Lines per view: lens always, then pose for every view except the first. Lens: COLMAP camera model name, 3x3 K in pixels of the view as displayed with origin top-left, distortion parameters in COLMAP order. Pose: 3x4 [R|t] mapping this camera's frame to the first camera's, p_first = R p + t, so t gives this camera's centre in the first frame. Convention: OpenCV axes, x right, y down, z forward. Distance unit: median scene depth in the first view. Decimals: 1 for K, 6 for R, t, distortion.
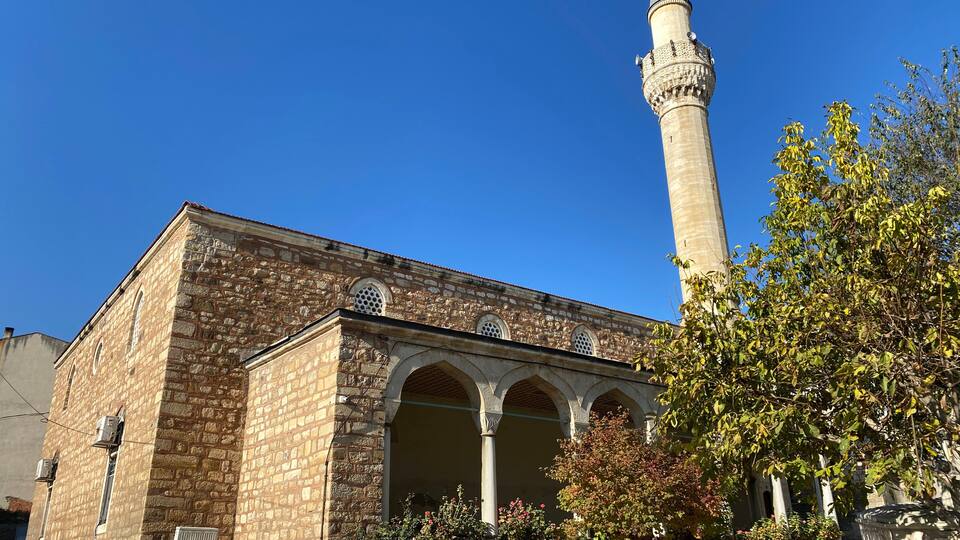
lens RADIAL K [[743.1, 0, 482.2], [0, 743.1, 243.2], [0, 0, 1]] dist [0.124494, -0.185987]
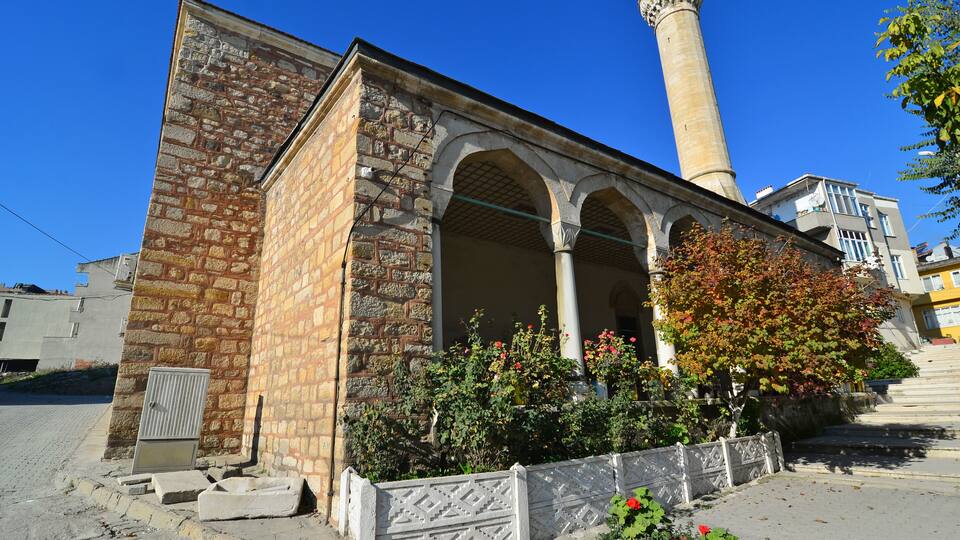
lens RADIAL K [[495.7, 0, 477.6], [0, 495.7, 230.4], [0, 0, 1]] dist [0.001451, -0.000382]
pose [[0.999774, -0.018172, -0.011012, -0.075181], [0.018880, 0.997507, 0.067999, 0.199385], [0.009749, -0.068192, 0.997625, 0.495458]]
